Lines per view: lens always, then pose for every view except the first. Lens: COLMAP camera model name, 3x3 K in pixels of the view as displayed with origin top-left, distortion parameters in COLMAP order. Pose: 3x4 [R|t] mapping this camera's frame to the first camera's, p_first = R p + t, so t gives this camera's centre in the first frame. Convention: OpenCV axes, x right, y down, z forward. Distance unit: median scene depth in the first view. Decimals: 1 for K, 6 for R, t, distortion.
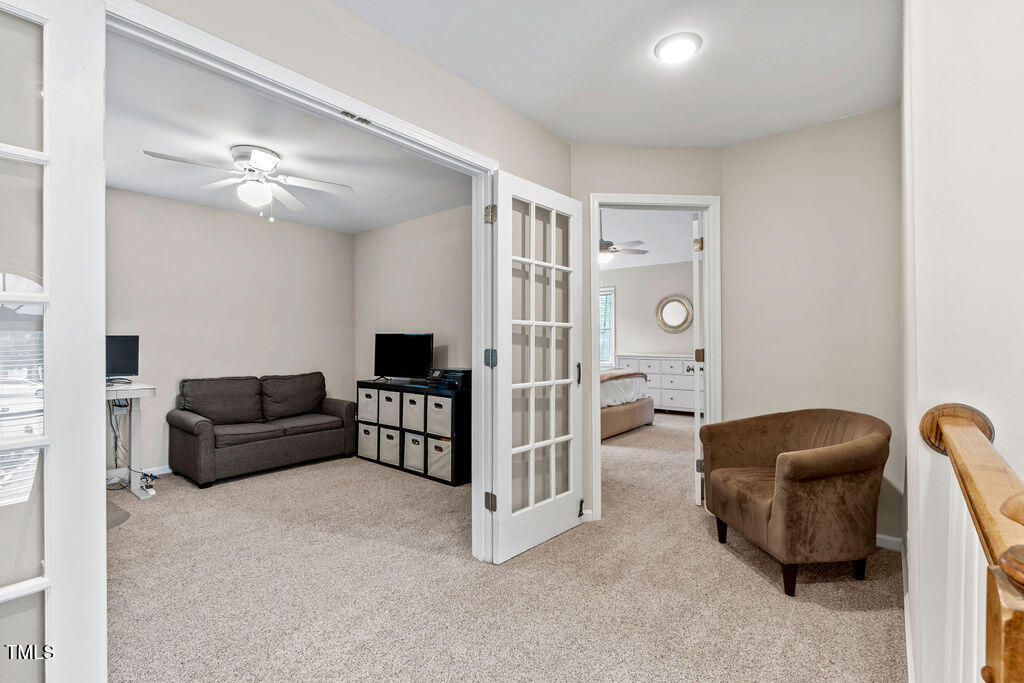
lens RADIAL K [[465.0, 0, 514.4], [0, 465.0, 345.3], [0, 0, 1]] dist [-0.006262, 0.000405]
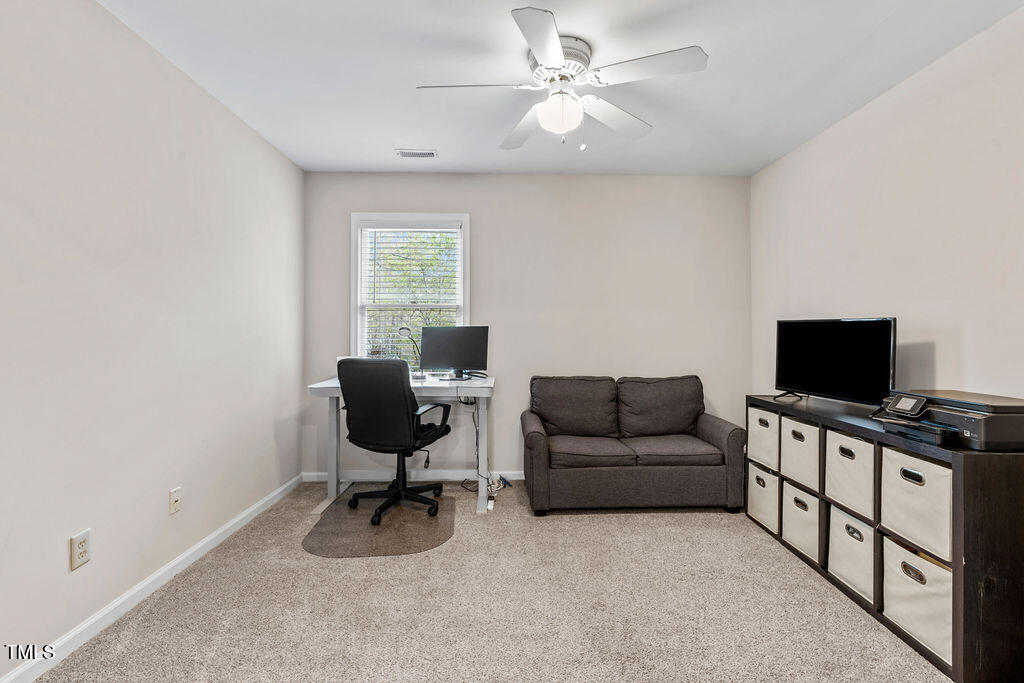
lens RADIAL K [[476.4, 0, 514.7], [0, 476.4, 325.1], [0, 0, 1]] dist [-0.000606, 0.000545]
pose [[0.658655, -0.008955, -0.752392, -0.058969], [-0.005387, 0.999847, -0.016616, -0.006840], [0.752426, 0.014998, 0.658506, 0.347631]]
